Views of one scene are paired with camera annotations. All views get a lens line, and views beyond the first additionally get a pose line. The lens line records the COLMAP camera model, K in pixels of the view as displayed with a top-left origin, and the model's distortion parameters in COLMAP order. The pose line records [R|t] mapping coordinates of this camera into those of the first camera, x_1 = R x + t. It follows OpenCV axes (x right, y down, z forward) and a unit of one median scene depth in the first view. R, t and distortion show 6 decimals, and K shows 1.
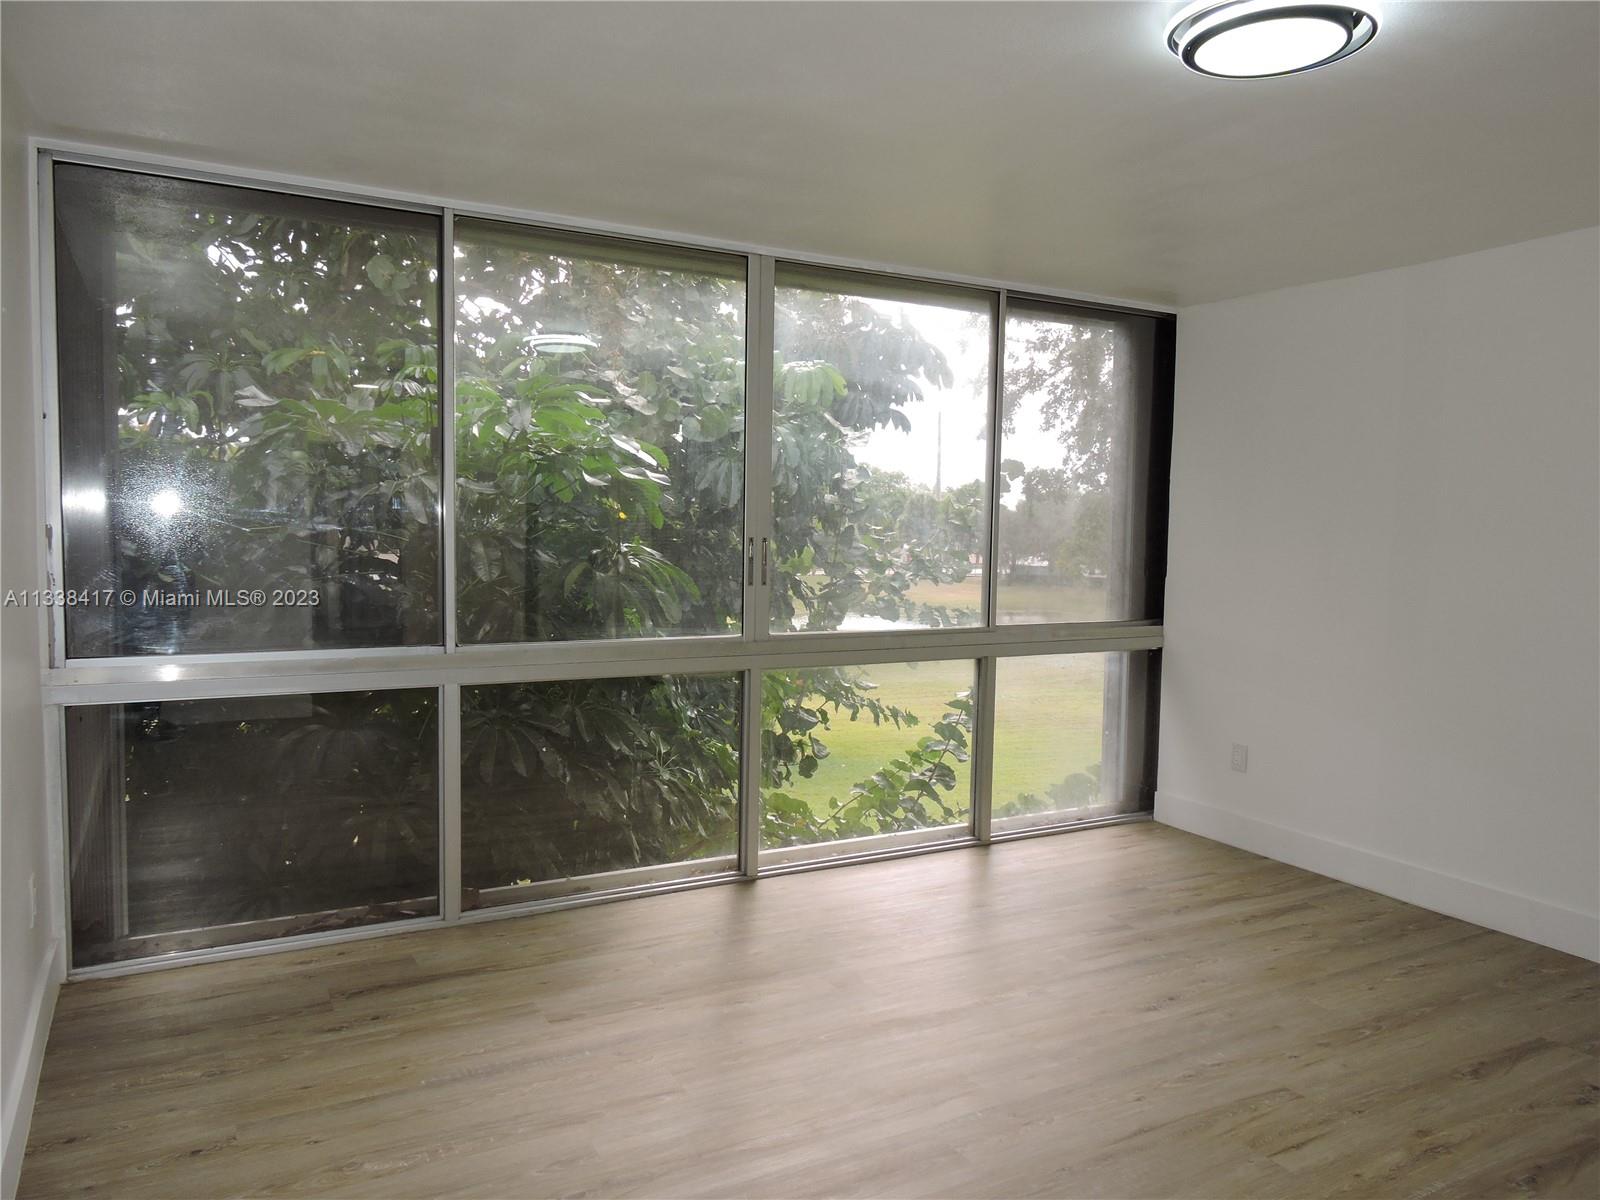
lens RADIAL K [[1134.8, 0, 800.0], [0, 1134.8, 600.0], [0, 0, 1]] dist [0.007031, 0.002001]
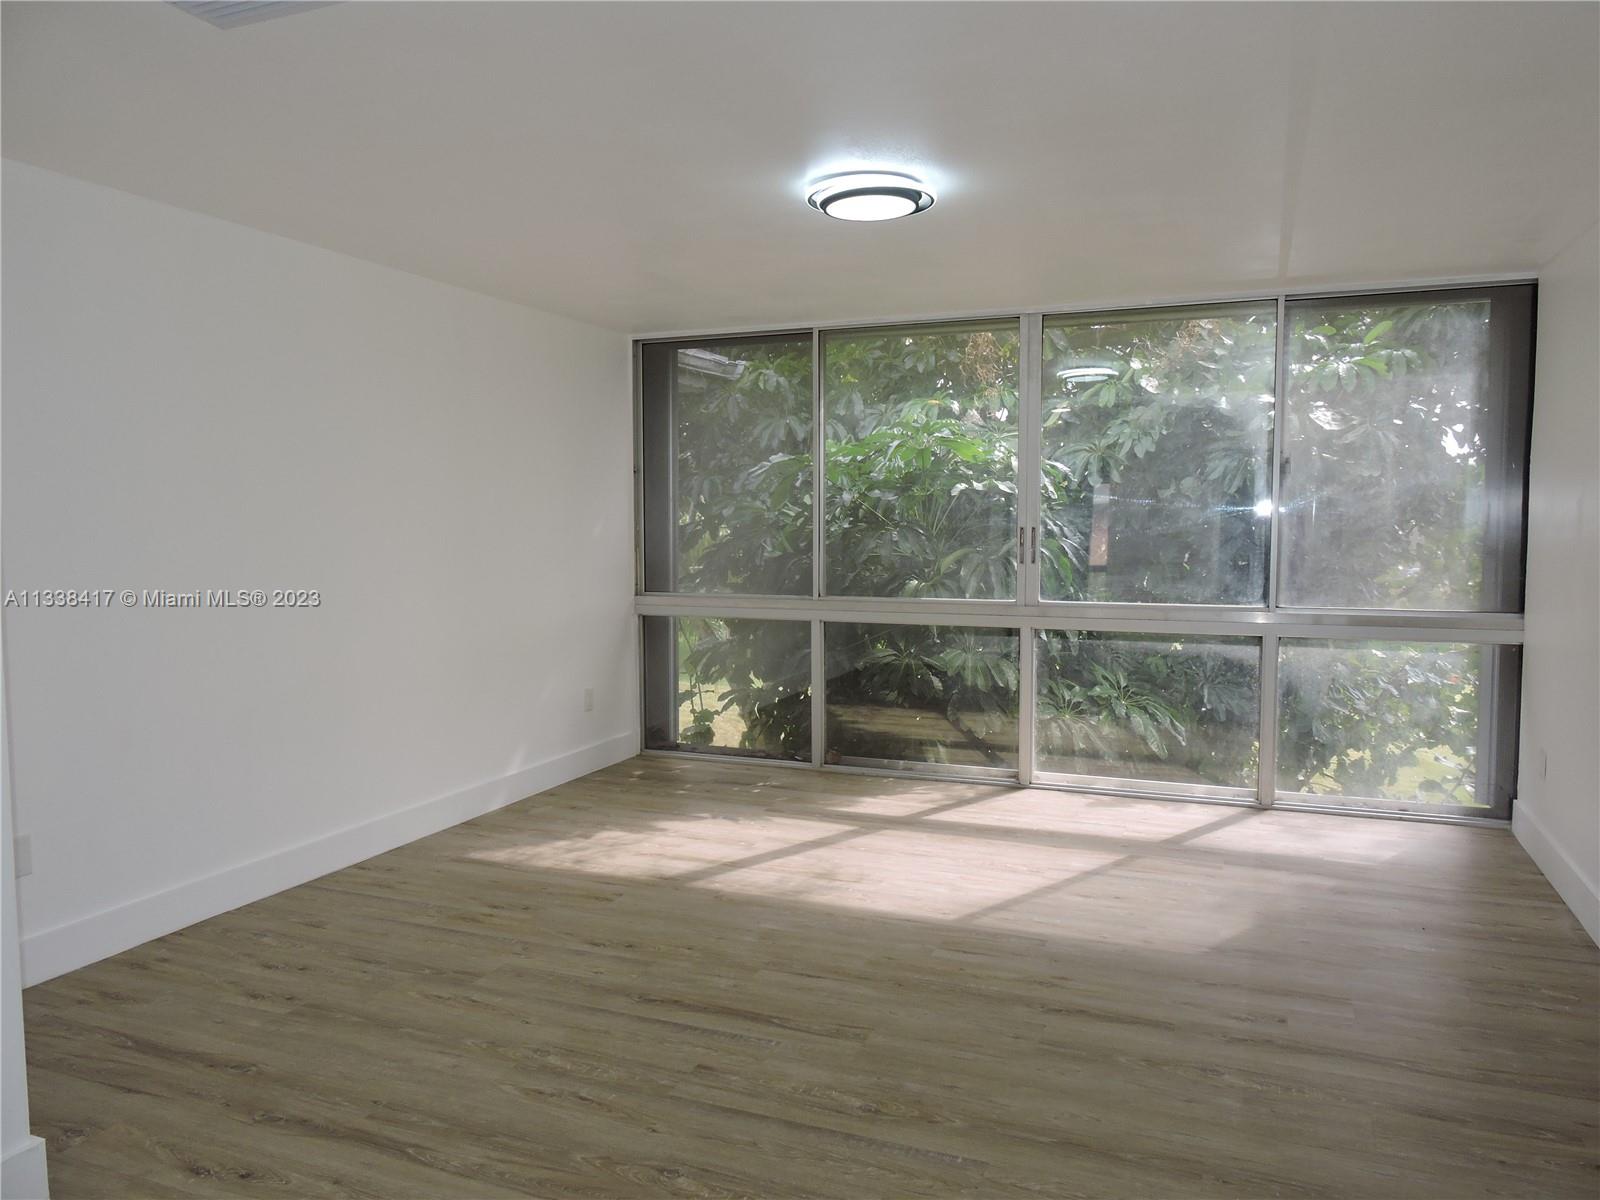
lens RADIAL K [[1134.8, 0, 800.0], [0, 1134.8, 600.0], [0, 0, 1]] dist [0.007031, 0.002001]
pose [[0.647041, 0.042410, -0.761275, 0.906405], [-0.030279, 0.999093, 0.029923, -0.002563], [0.761854, 0.003689, 0.647739, -0.062583]]
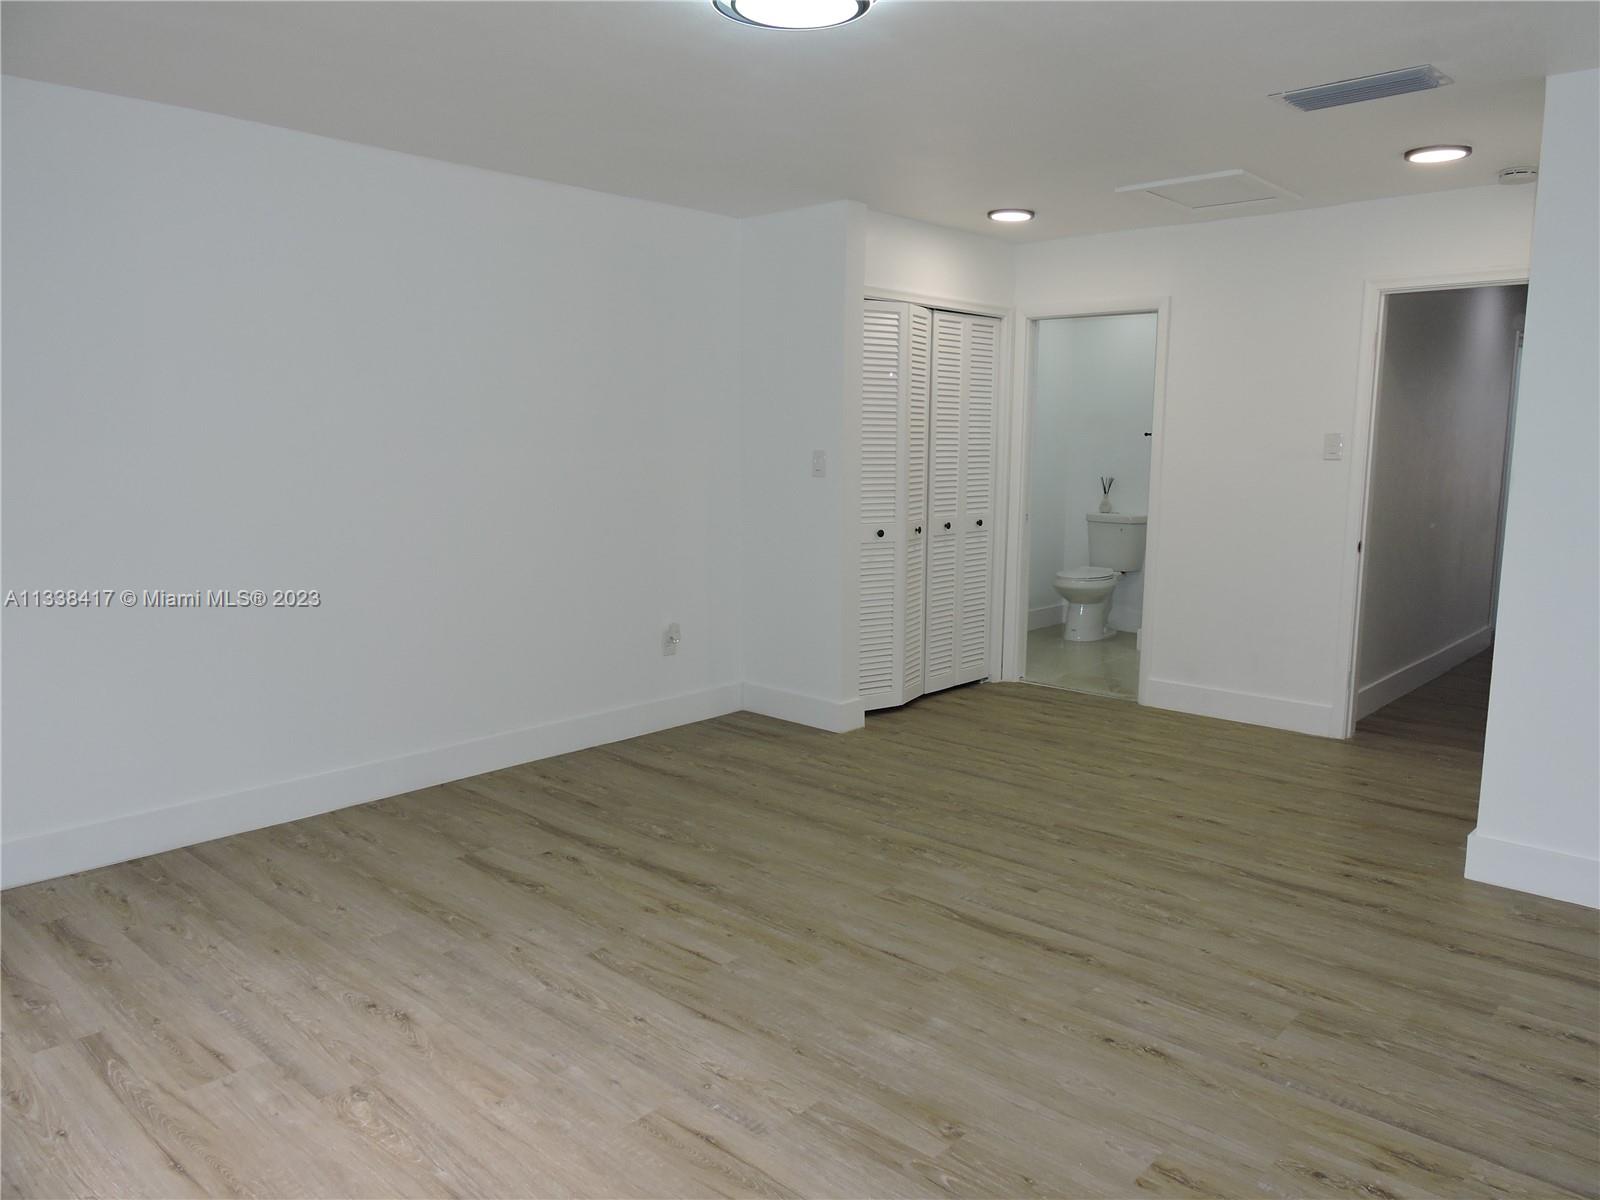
lens RADIAL K [[1134.8, 0, 800.0], [0, 1134.8, 600.0], [0, 0, 1]] dist [0.007031, 0.002001]
pose [[-0.335749, -0.149219, 0.930057, -0.450529], [0.039895, 0.984234, 0.172314, -0.066088], [-0.941106, 0.094958, -0.324502, 0.829136]]
